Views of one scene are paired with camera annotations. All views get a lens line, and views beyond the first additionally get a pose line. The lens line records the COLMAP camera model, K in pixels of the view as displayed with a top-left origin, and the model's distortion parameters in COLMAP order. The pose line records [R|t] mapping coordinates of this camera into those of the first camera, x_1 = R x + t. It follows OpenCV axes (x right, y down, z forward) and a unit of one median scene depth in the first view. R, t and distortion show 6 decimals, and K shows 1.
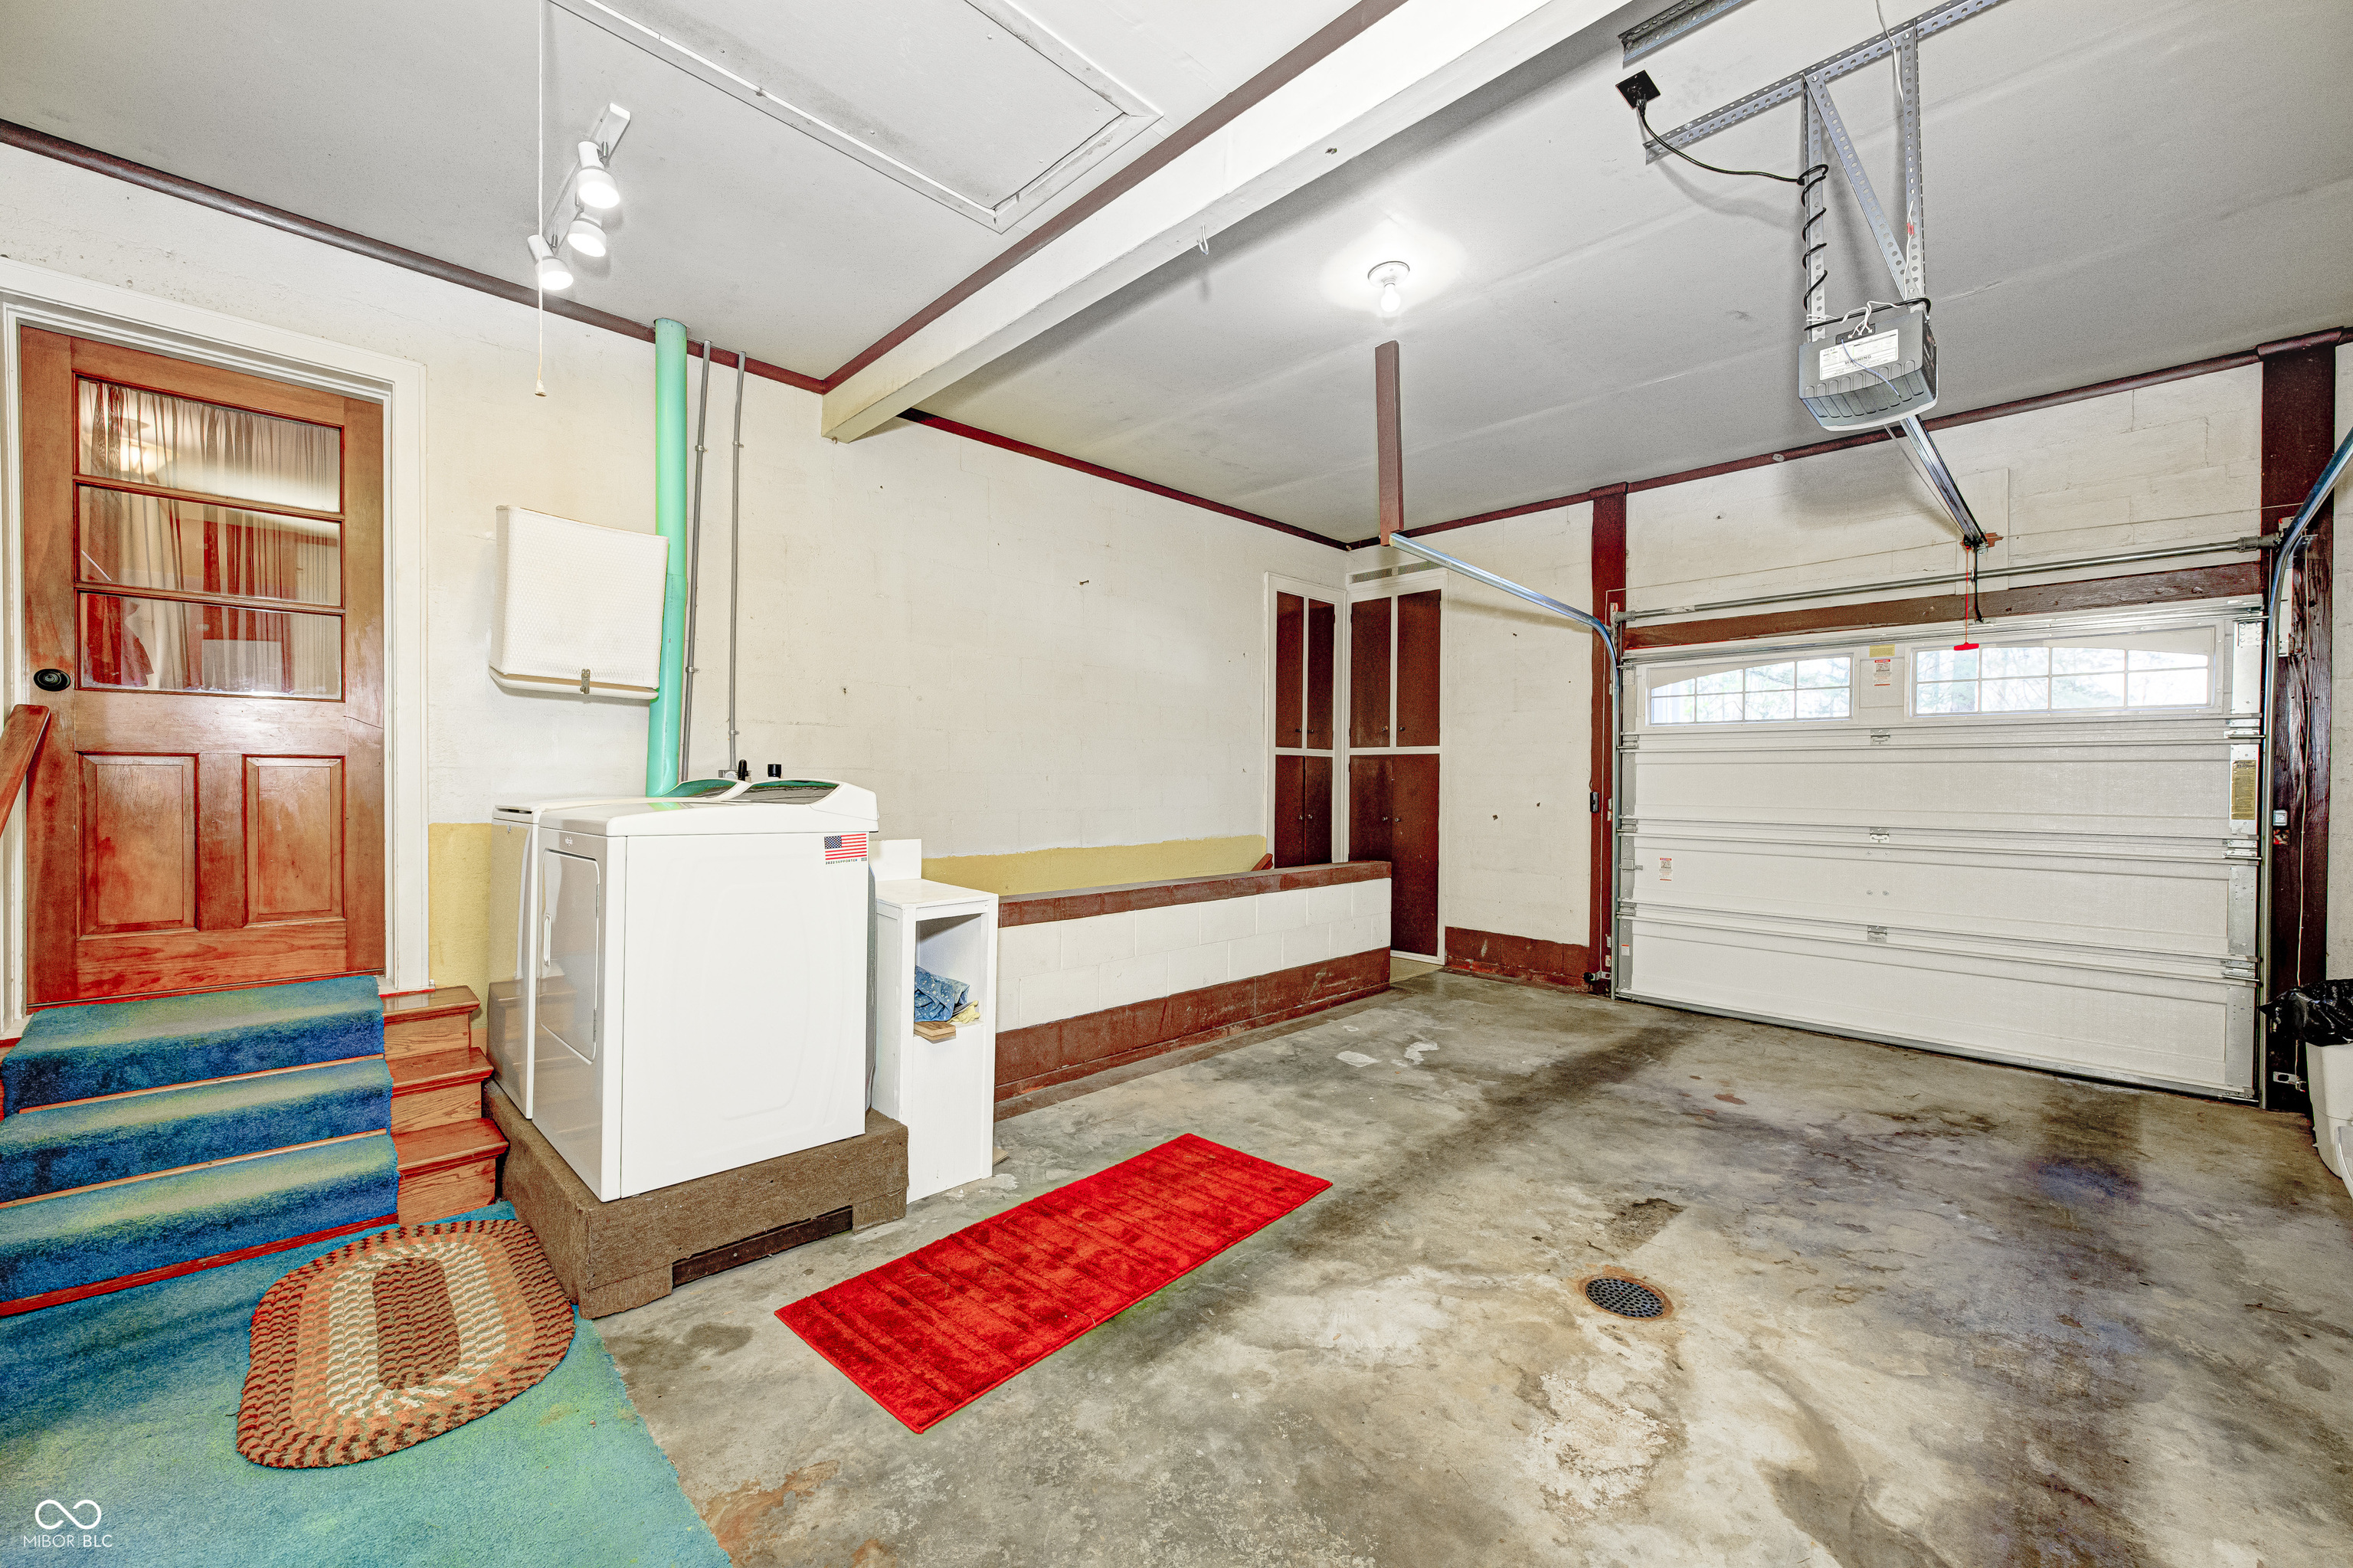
lens RADIAL K [[925.2, 0, 1180.7], [0, 925.2, 791.3], [0, 0, 1]] dist [-0.006882, 0.002559]
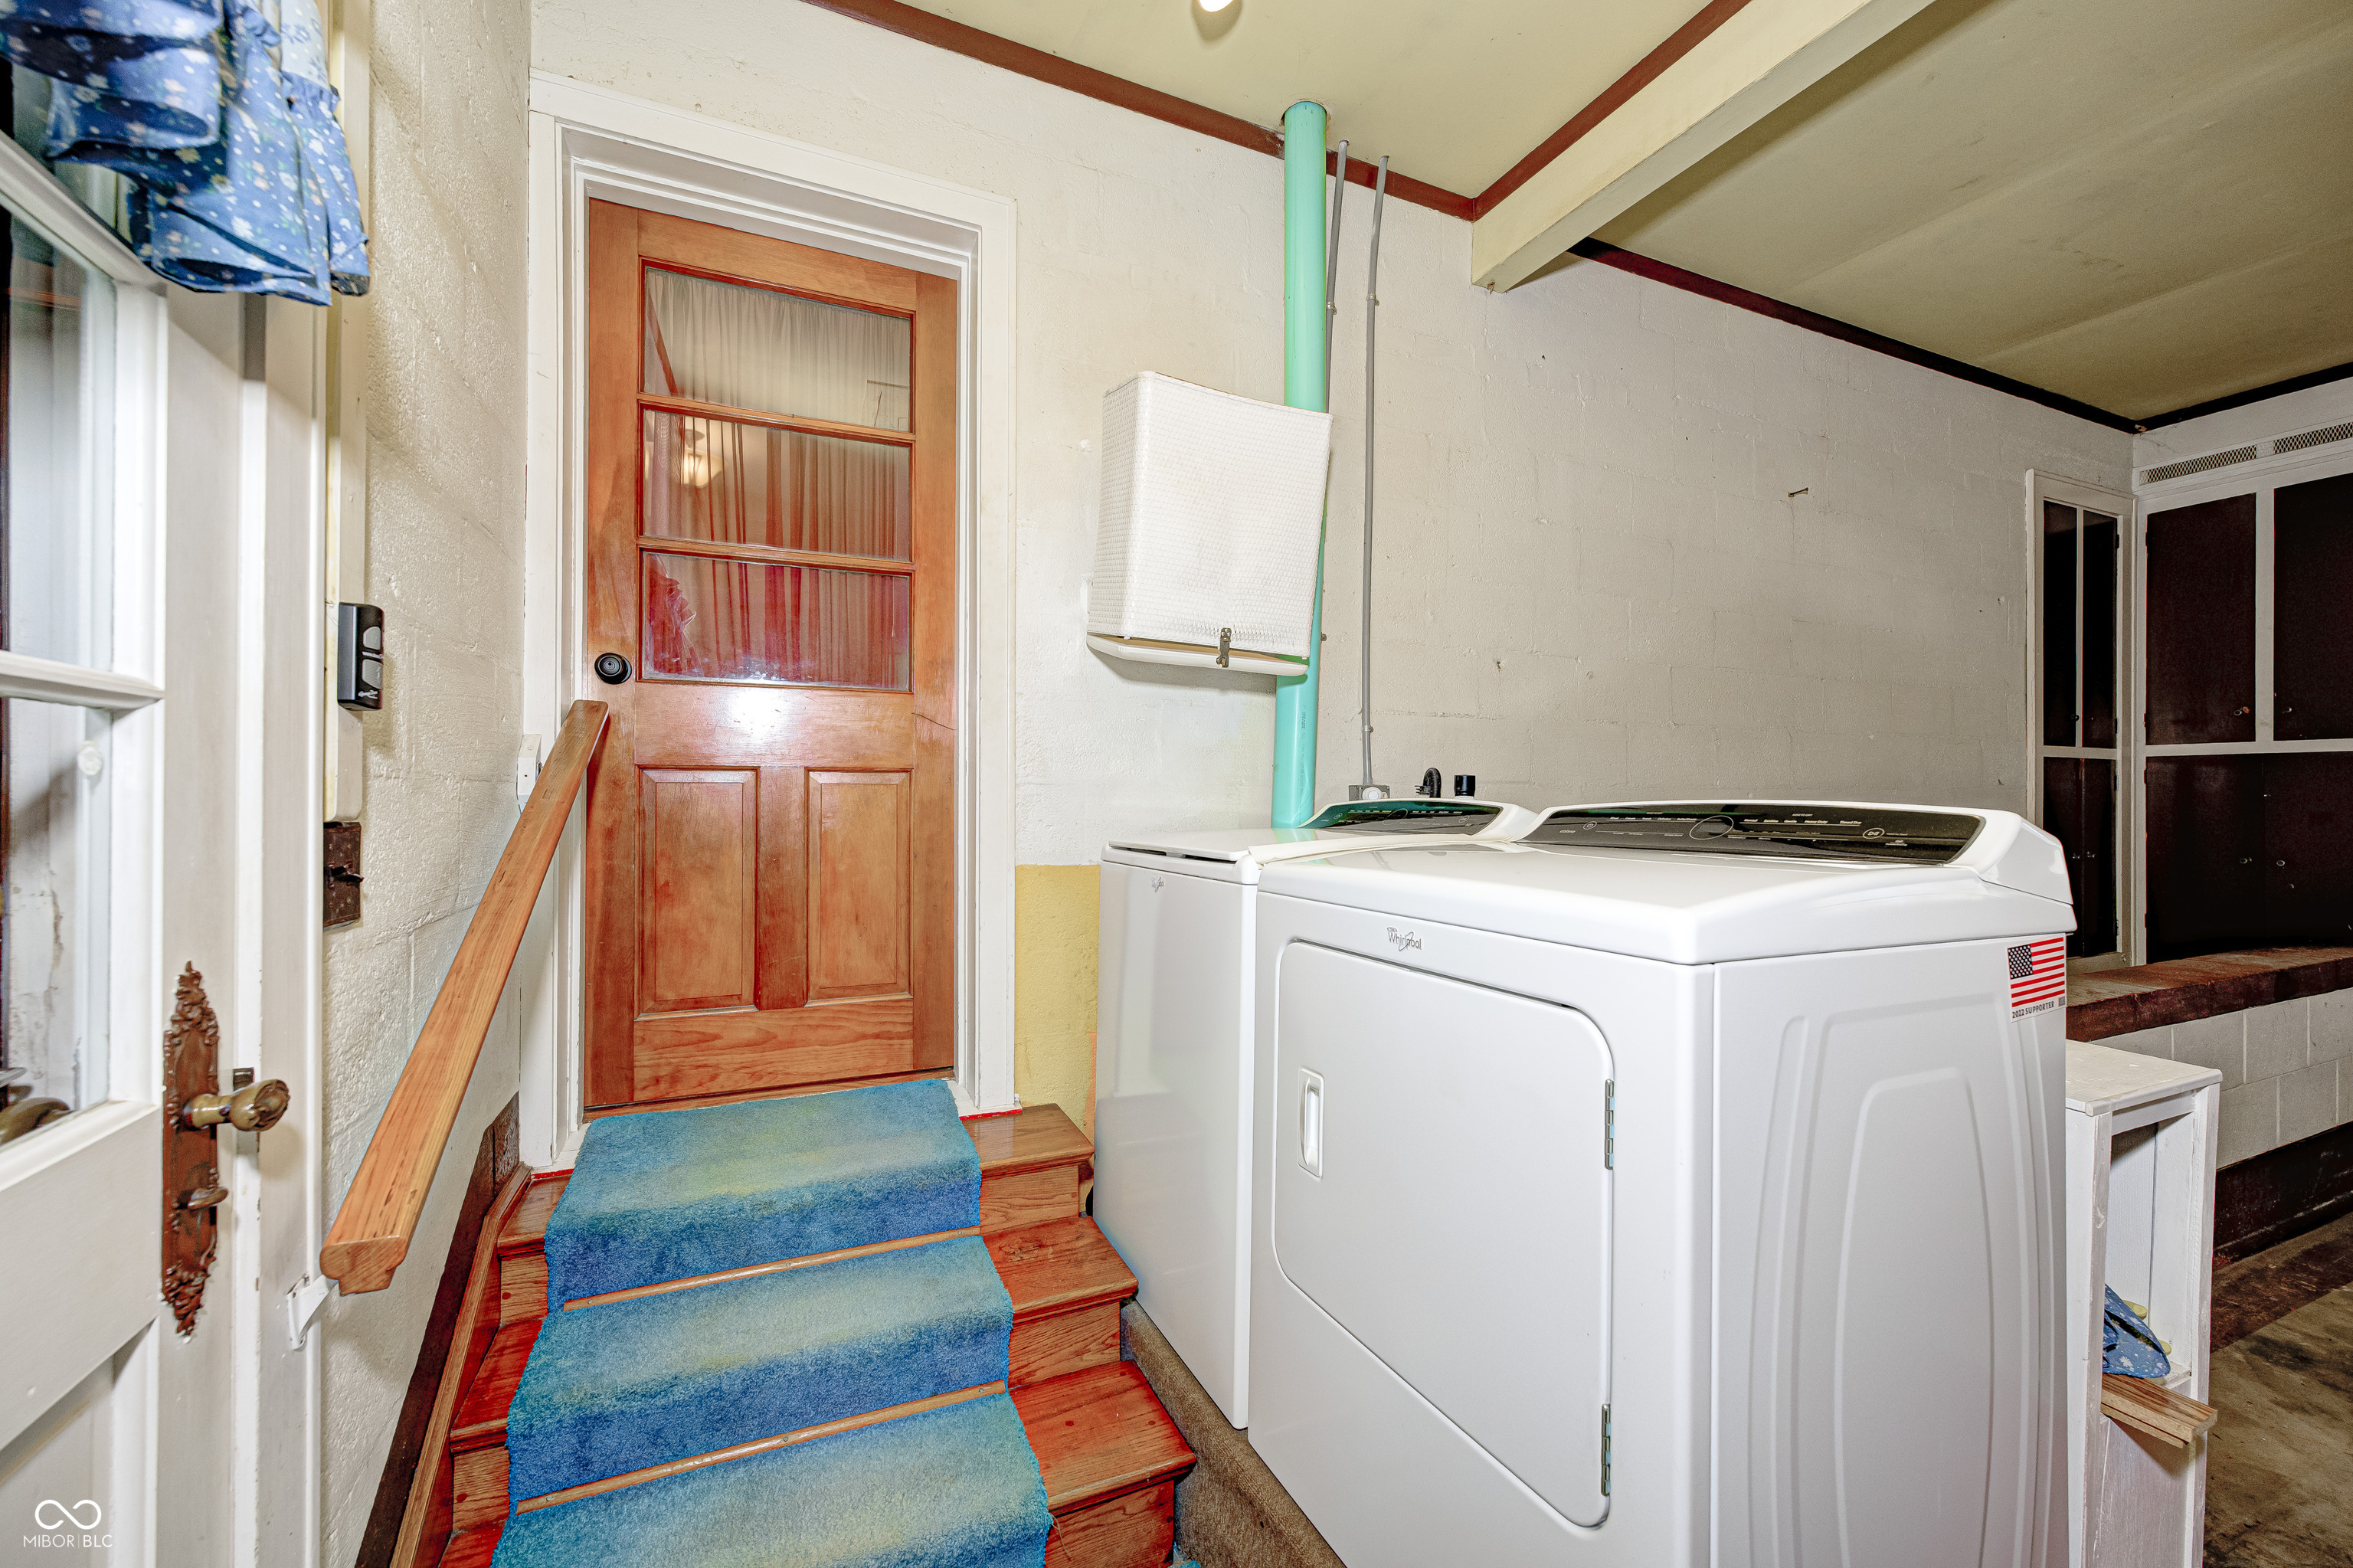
lens RADIAL K [[925.2, 0, 1173.6], [0, 925.2, 791.4], [0, 0, 1]] dist [-0.006882, 0.002559]
pose [[0.935041, -0.003377, -0.354524, -0.504127], [-0.002066, 0.999886, -0.014973, -0.011223], [0.354534, 0.014733, 0.934927, 0.435047]]
